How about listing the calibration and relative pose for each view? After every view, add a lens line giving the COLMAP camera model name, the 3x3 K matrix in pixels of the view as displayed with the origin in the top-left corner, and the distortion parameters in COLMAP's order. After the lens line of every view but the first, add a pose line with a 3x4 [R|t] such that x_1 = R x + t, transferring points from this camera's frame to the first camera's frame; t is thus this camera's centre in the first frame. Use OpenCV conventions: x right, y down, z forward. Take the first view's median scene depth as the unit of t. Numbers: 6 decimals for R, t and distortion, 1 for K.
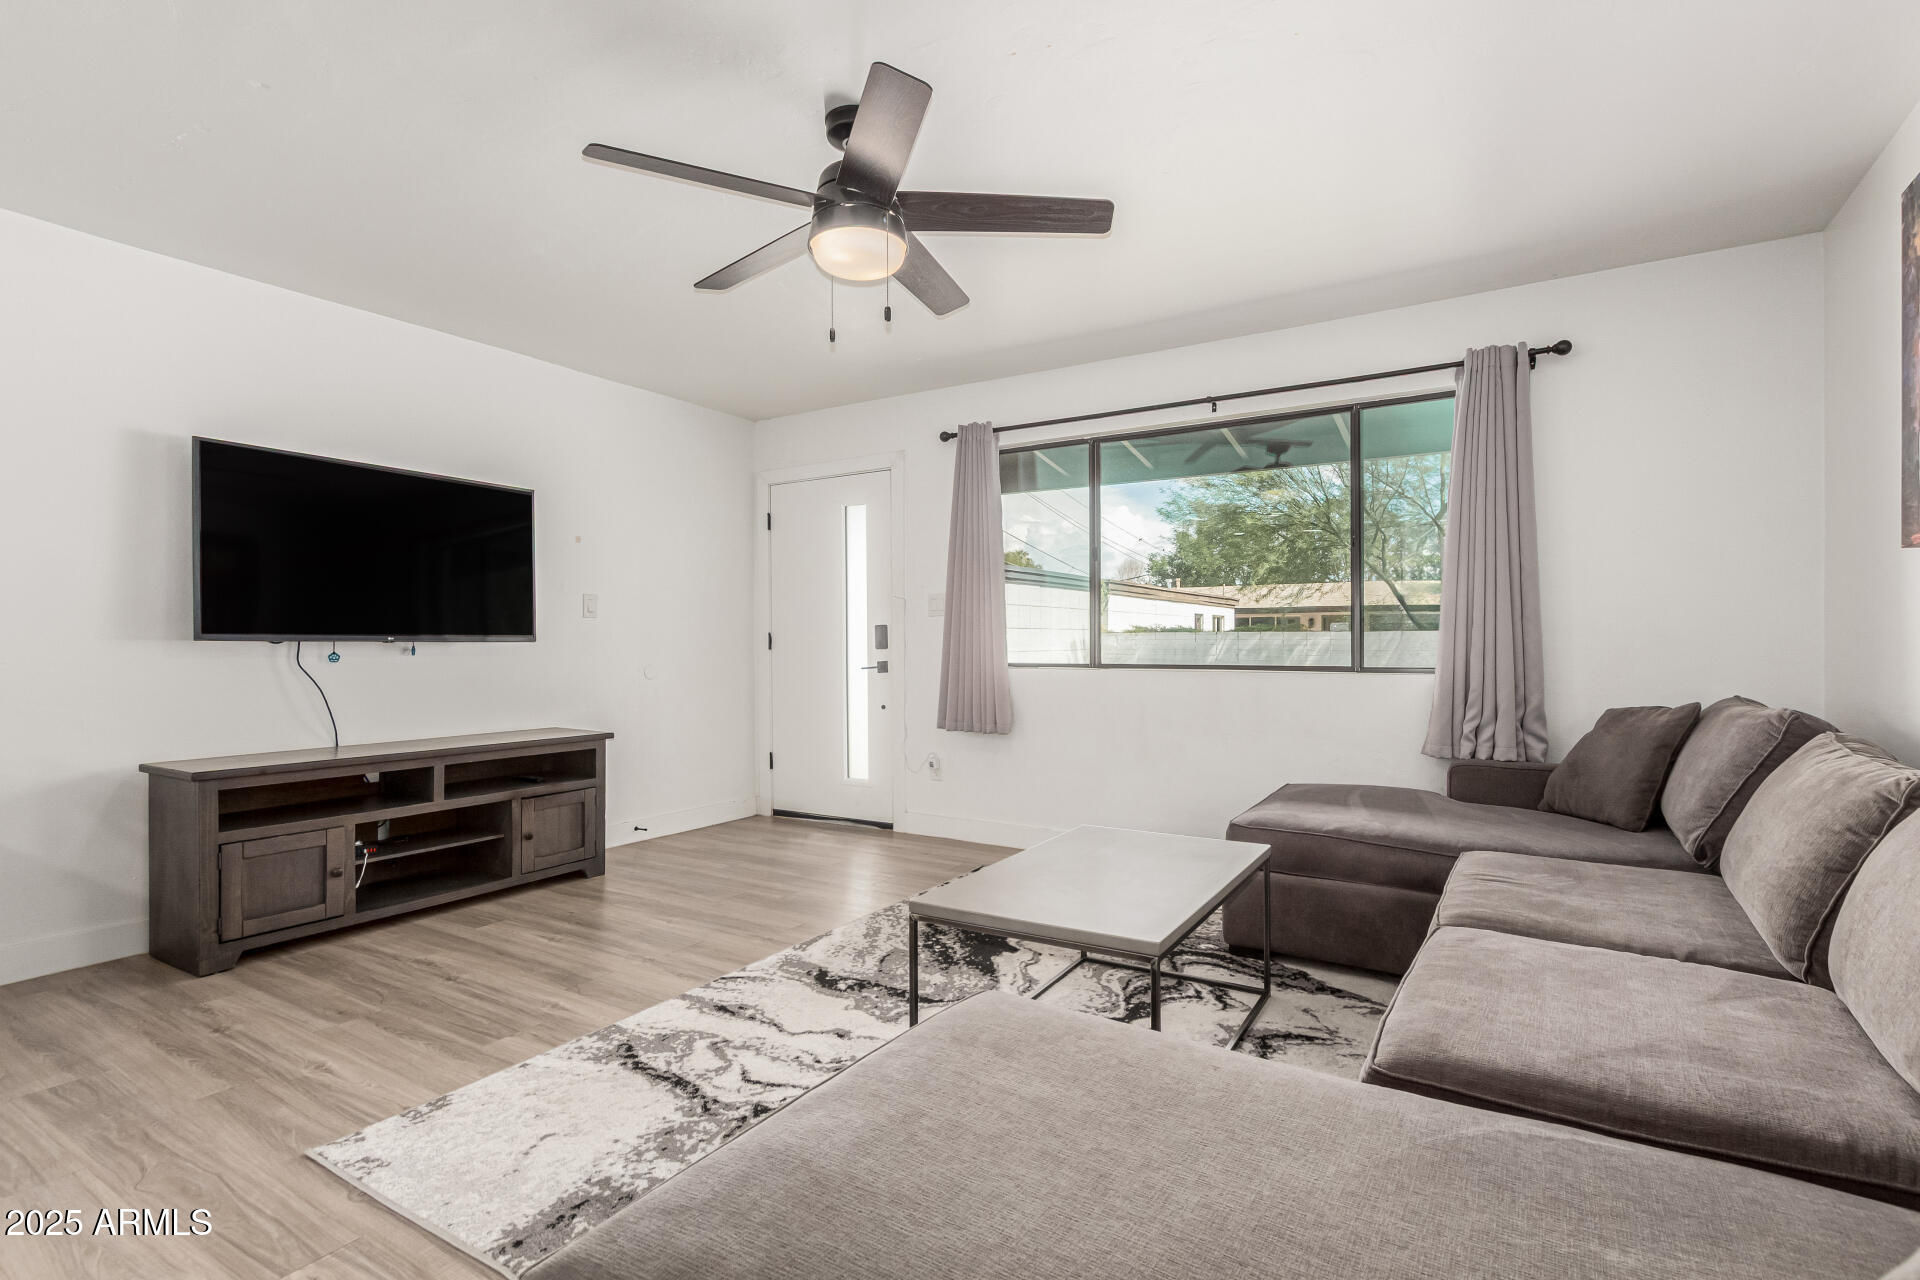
lens RADIAL K [[887.6, 0, 975.0], [0, 887.6, 633.0], [0, 0, 1]] dist [0.001559, 0.000193]
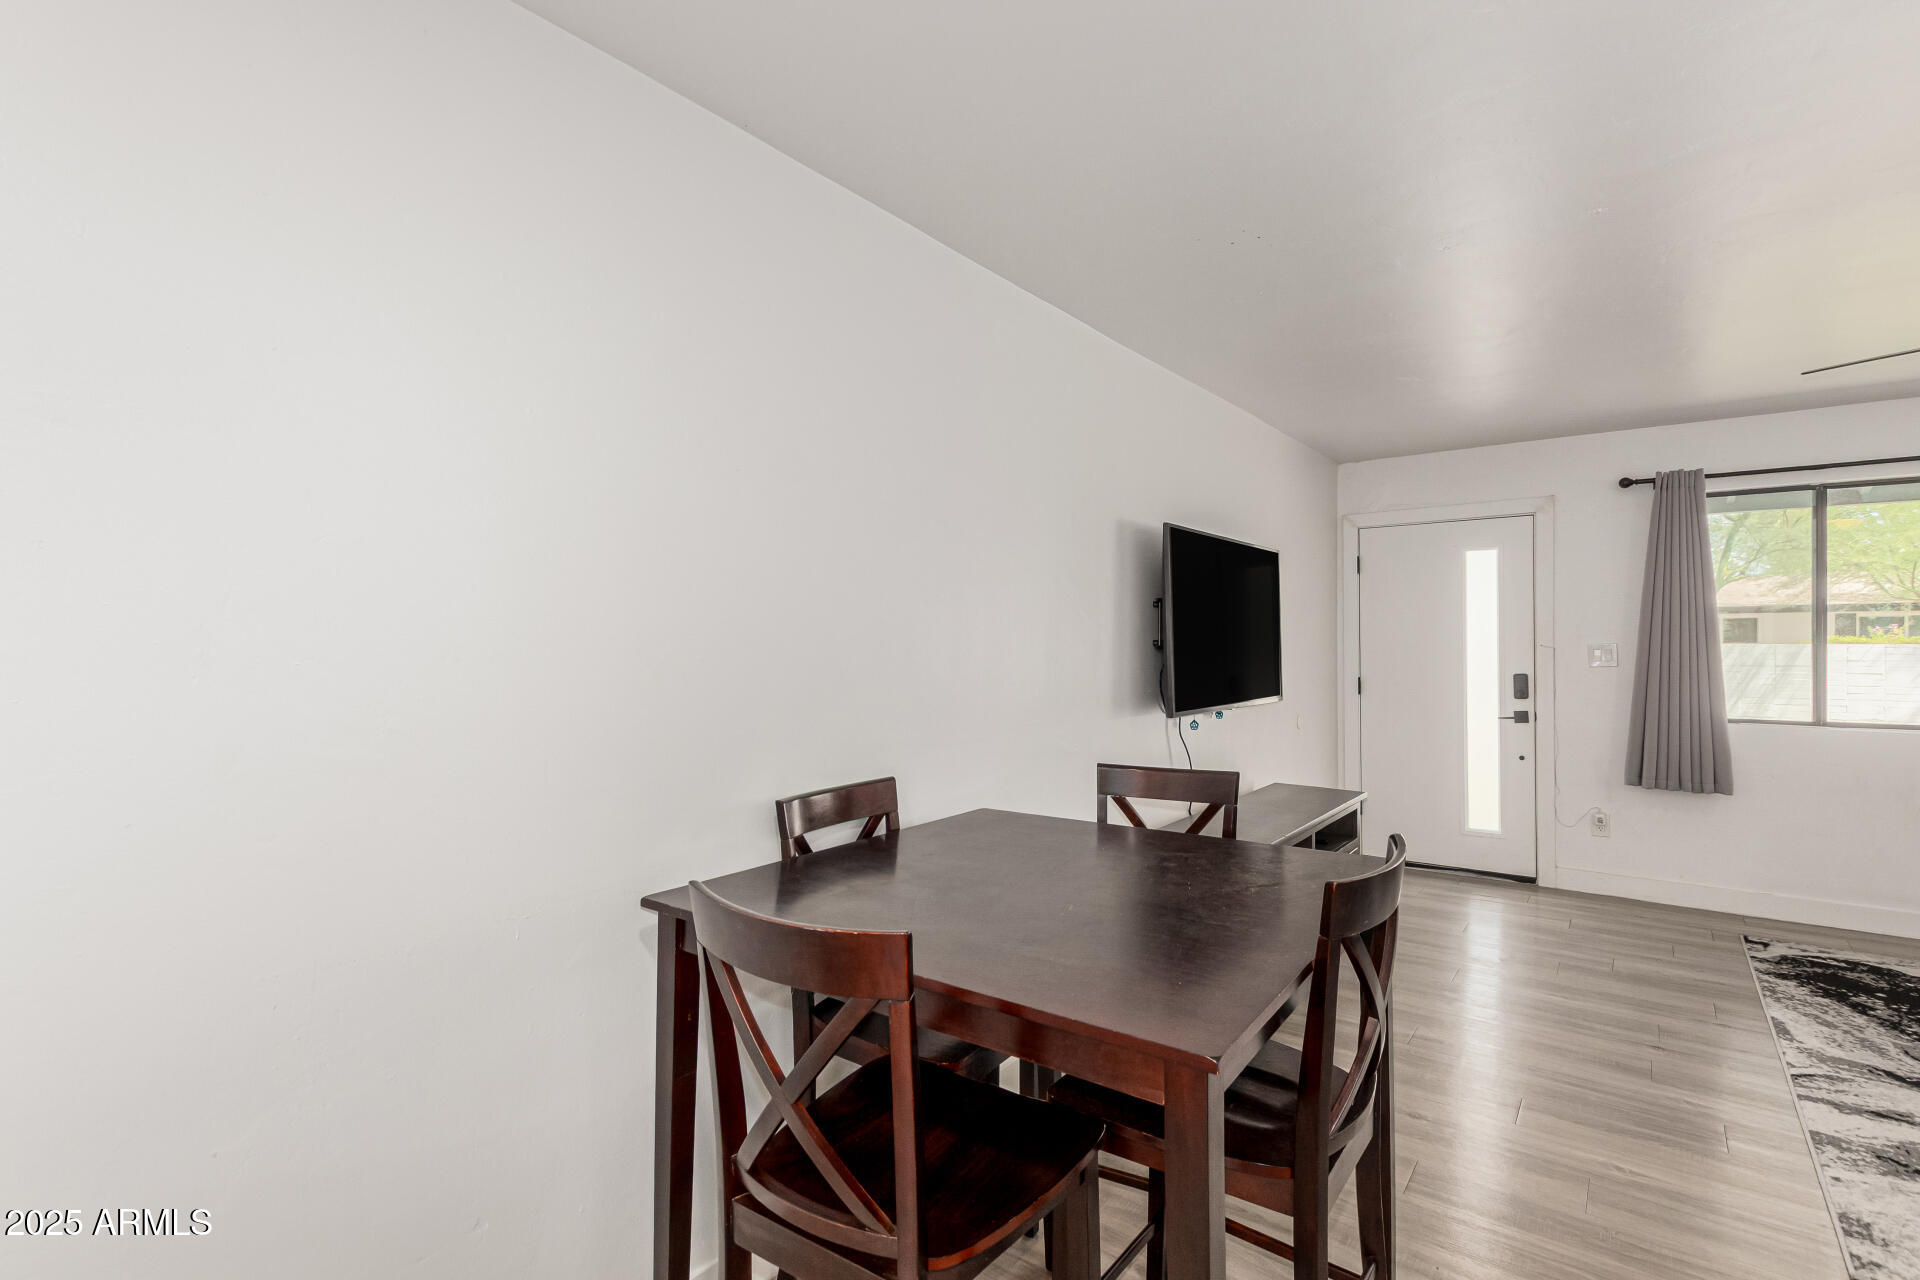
lens RADIAL K [[892.0, 0, 960.0], [0, 892.0, 640.0], [0, 0, 1]] dist [-0.000188, -0.000045]
pose [[0.993701, 0.001880, -0.112049, -0.623871], [-0.000470, 0.999920, 0.012611, -0.060077], [0.112064, -0.012478, 0.993623, -0.045790]]
